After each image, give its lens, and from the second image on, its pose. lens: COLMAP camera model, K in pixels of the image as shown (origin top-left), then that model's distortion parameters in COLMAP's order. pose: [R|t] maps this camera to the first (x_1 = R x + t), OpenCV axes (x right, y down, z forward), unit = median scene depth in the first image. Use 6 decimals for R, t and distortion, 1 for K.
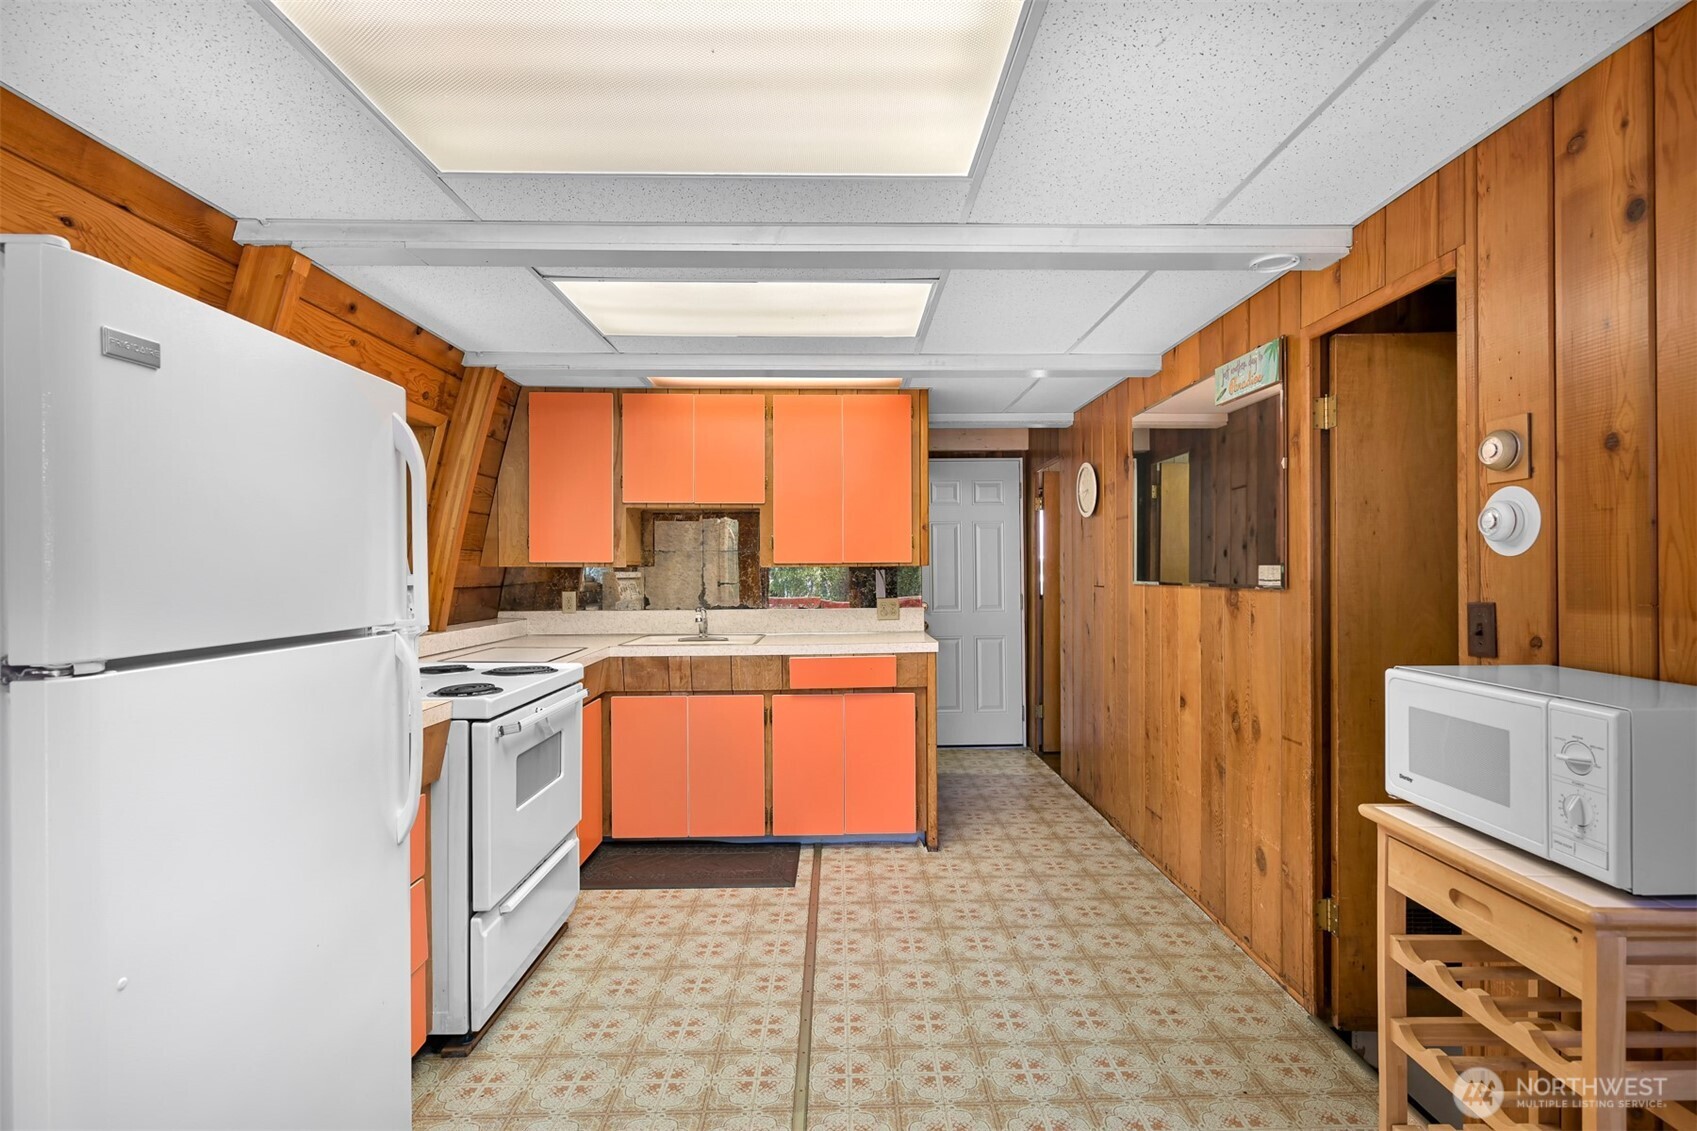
lens RADIAL K [[804.8, 0, 861.4], [0, 804.8, 570.6], [0, 0, 1]] dist [-0.002538, -0.000313]
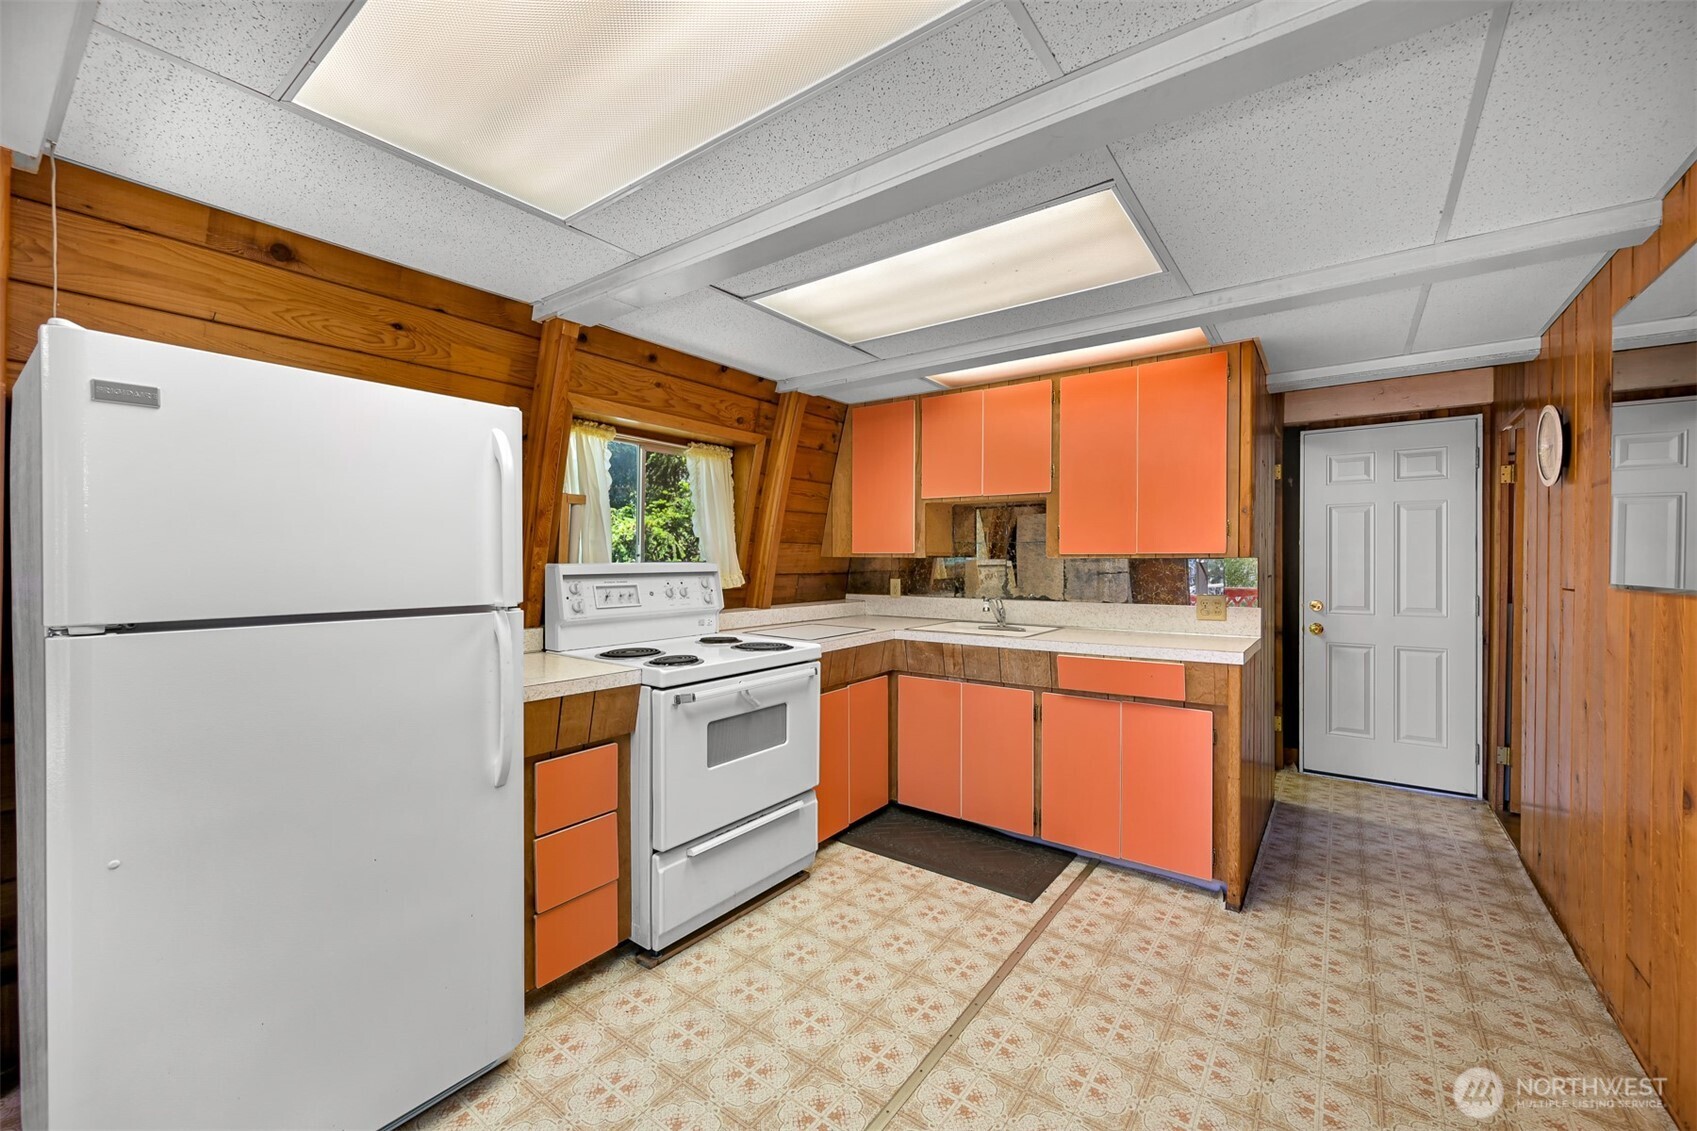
lens RADIAL K [[668.6, 0, 843.1], [0, 668.6, 566.3], [0, 0, 1]] dist [-0.000750, -0.000008]
pose [[0.784493, 0.011656, -0.620029, 0.220101], [-0.006096, 0.999920, 0.011084, -0.002514], [0.620108, -0.004915, 0.784501, 0.262731]]
